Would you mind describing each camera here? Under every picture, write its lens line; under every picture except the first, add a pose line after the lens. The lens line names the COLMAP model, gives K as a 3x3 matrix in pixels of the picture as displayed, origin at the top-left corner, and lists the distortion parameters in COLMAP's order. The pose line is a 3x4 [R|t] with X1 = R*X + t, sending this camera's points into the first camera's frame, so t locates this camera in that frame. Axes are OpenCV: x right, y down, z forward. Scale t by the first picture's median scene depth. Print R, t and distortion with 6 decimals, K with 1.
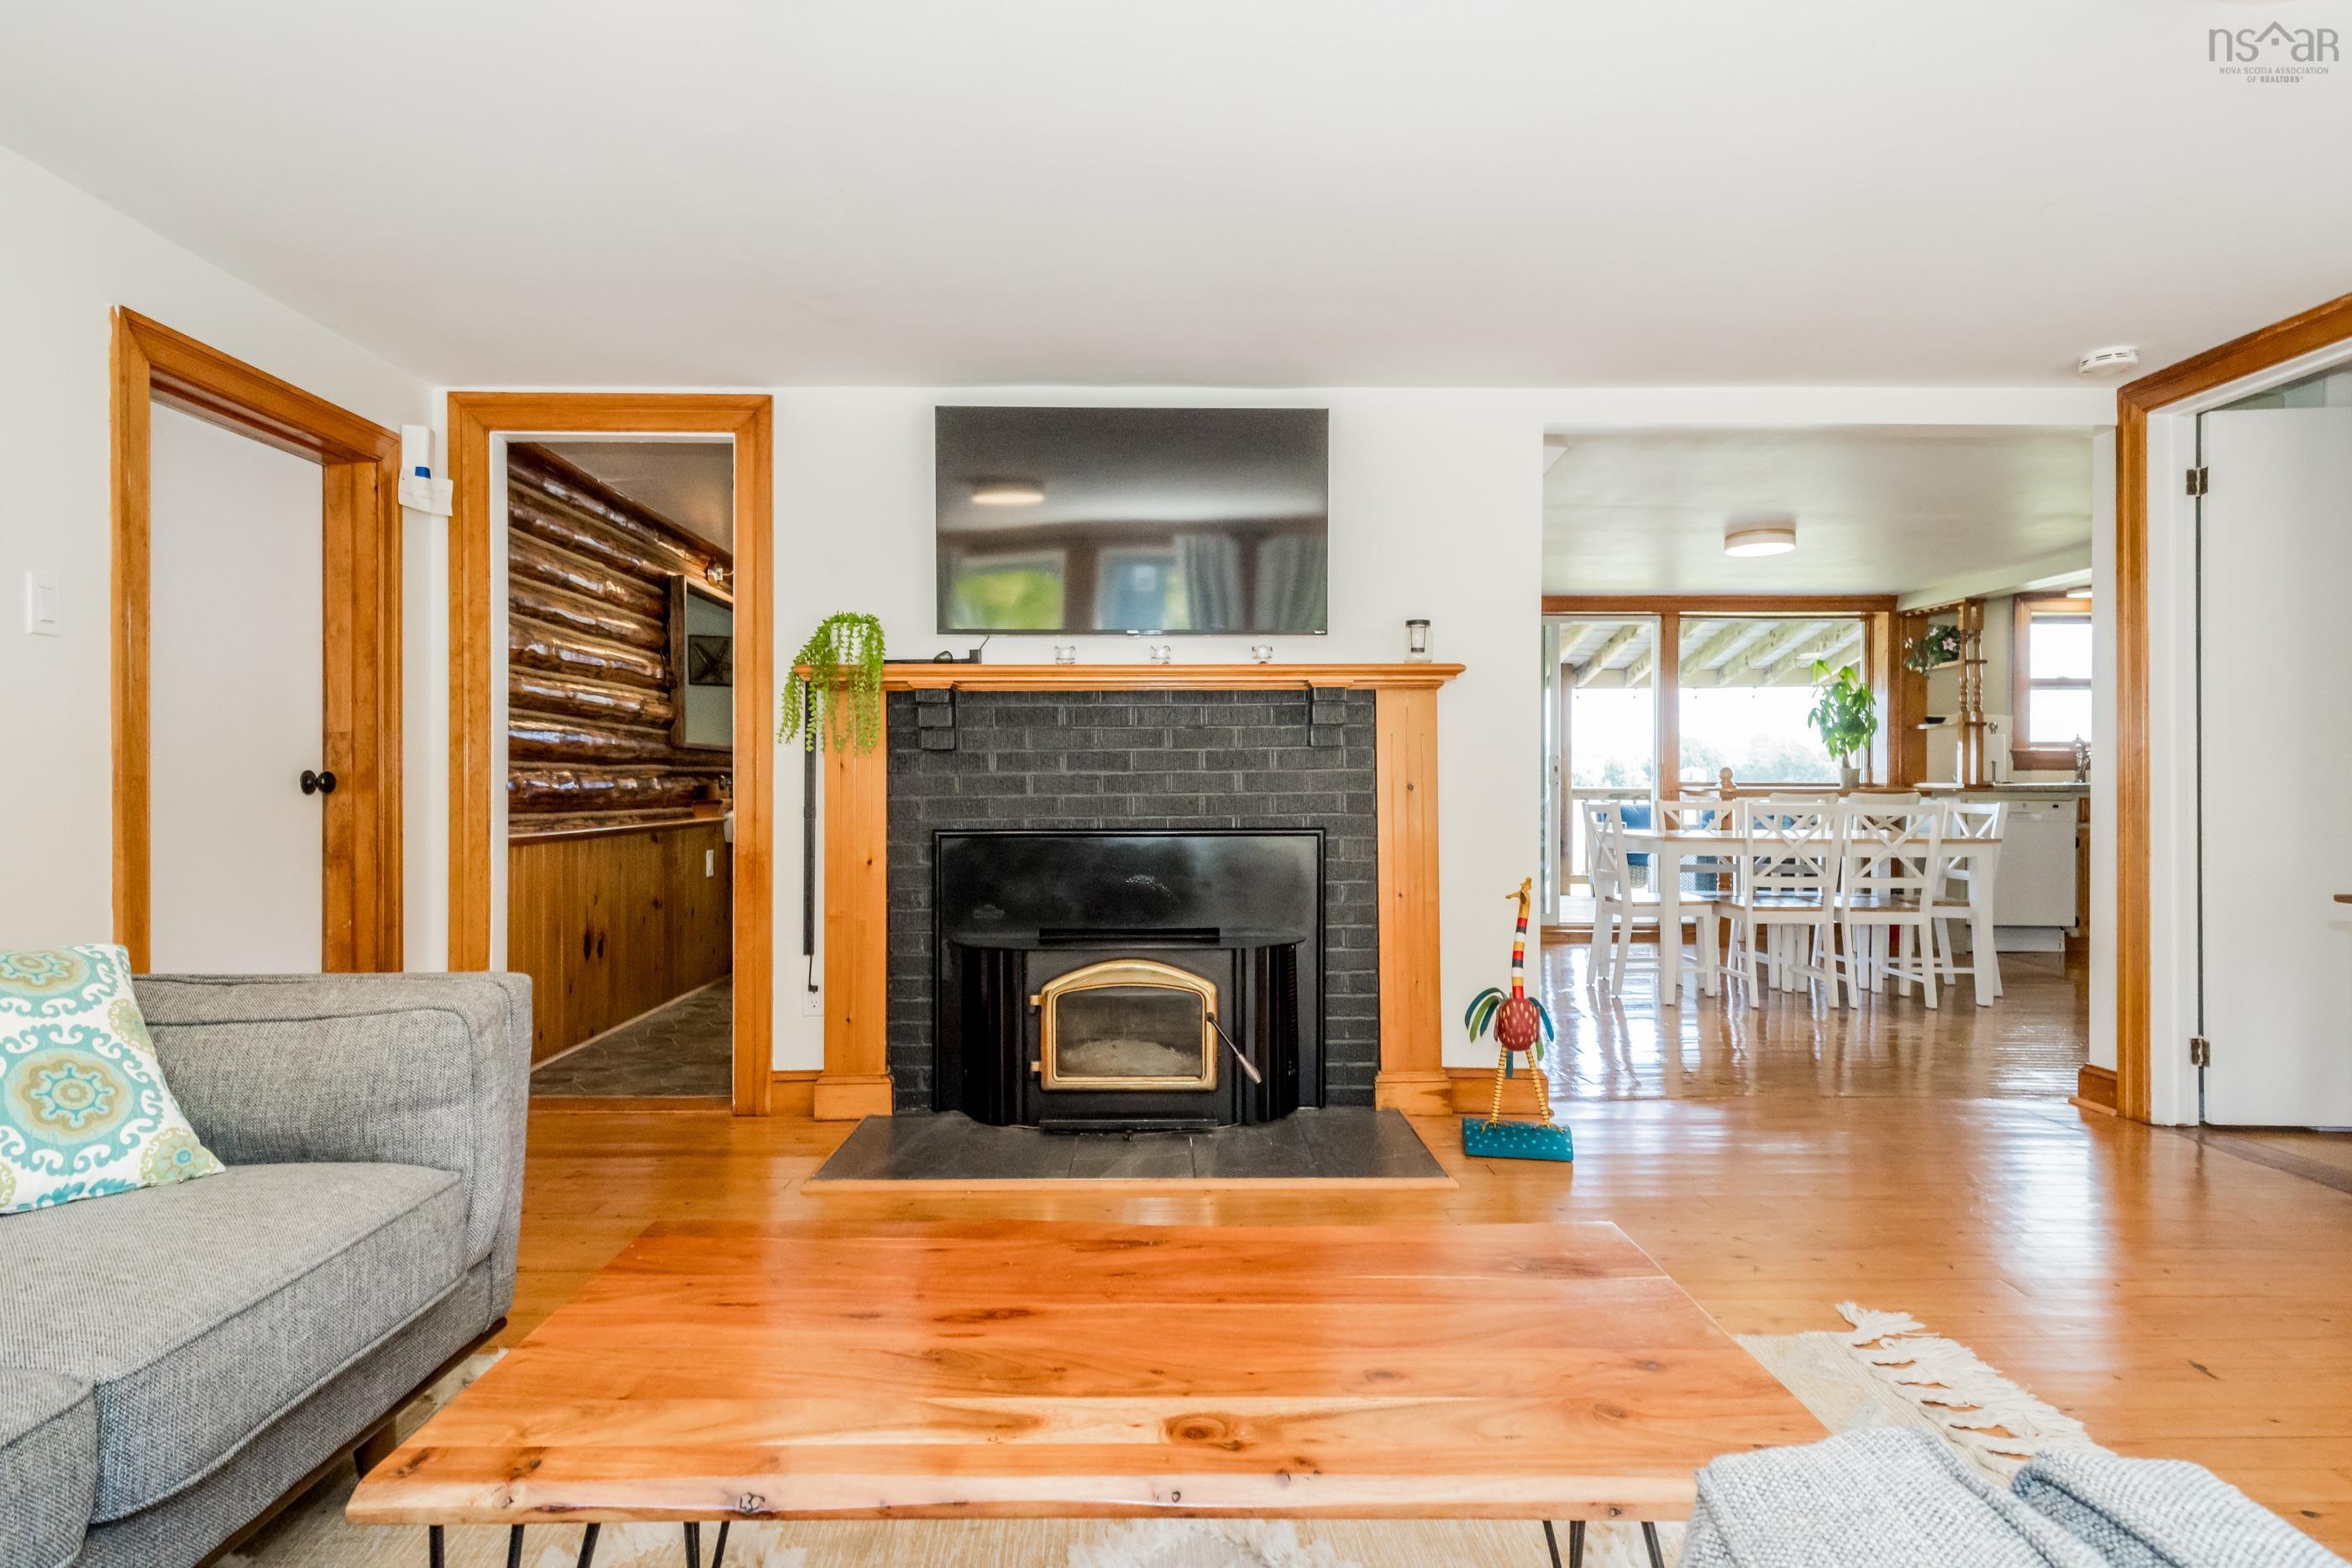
lens RADIAL K [[1304.3, 0, 1176.0], [0, 1304.3, 784.0], [0, 0, 1]] dist [0.007475, 0.000894]
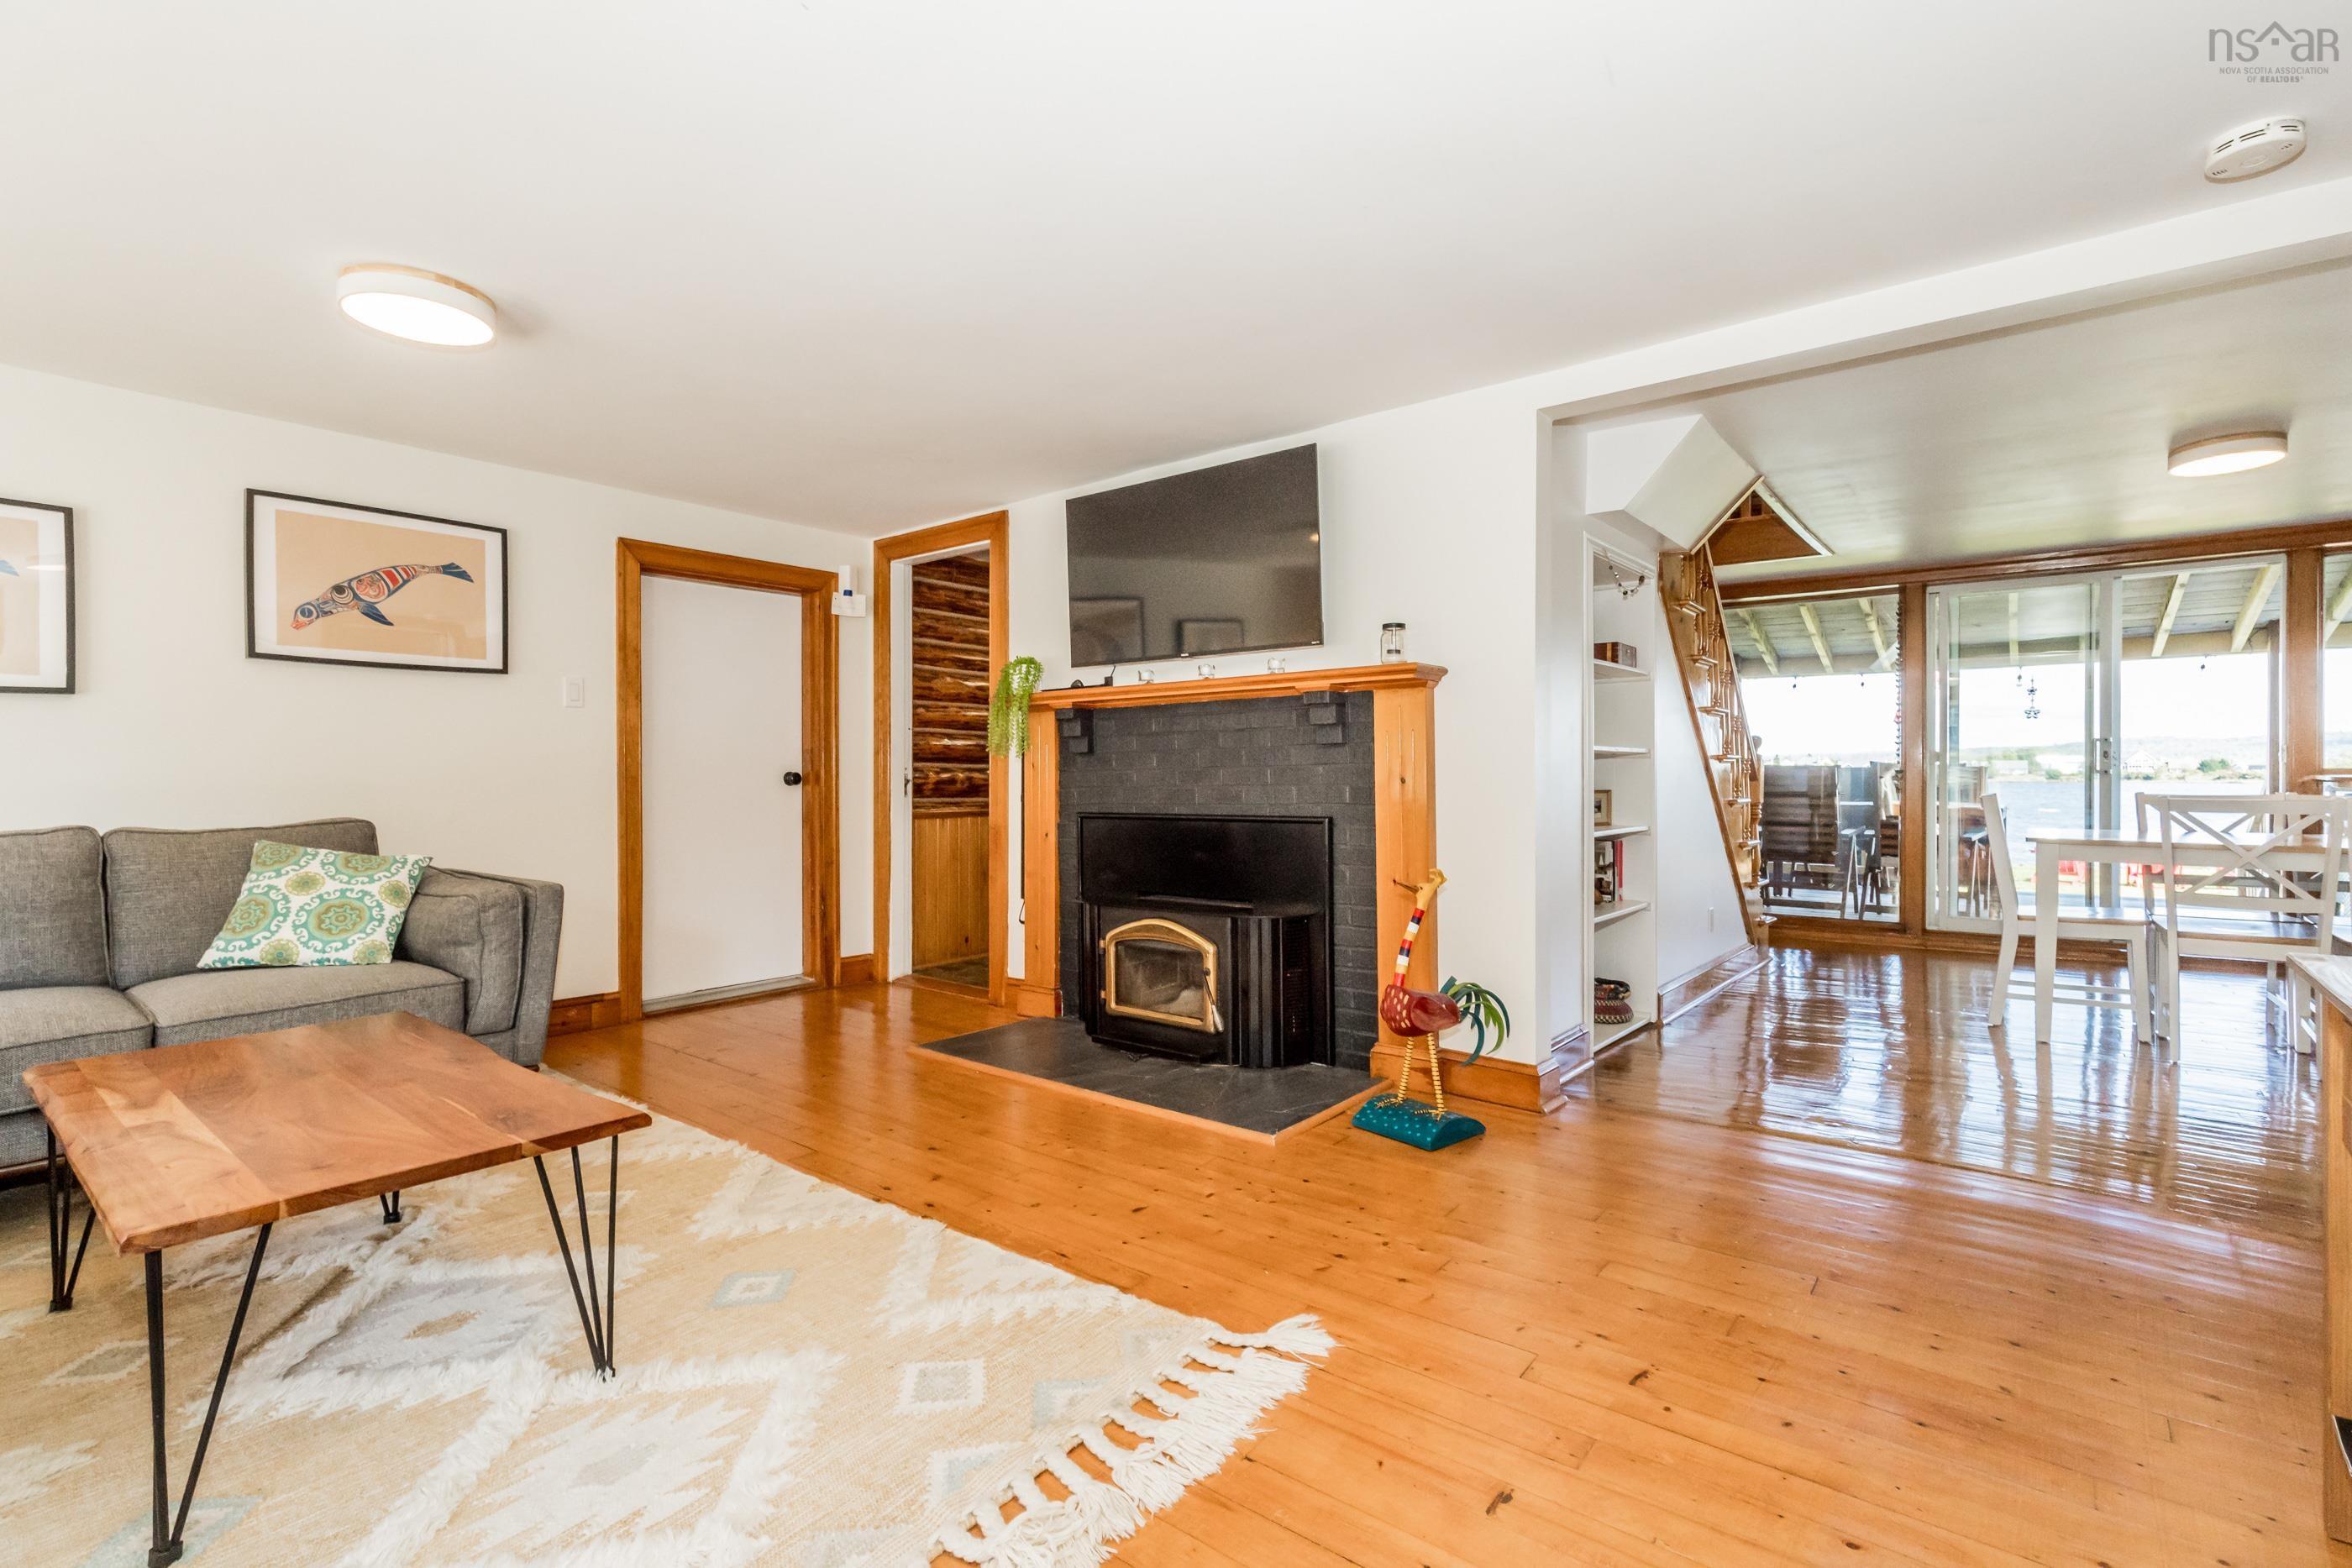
lens RADIAL K [[1068.6, 0, 1176.0], [0, 1068.6, 784.0], [0, 0, 1]] dist [0.001241, 0.000193]
pose [[0.767687, 0.000443, -0.640824, 0.609133], [0.004045, 0.999976, 0.005537, -0.000143], [0.640812, -0.006843, 0.767668, 0.216012]]
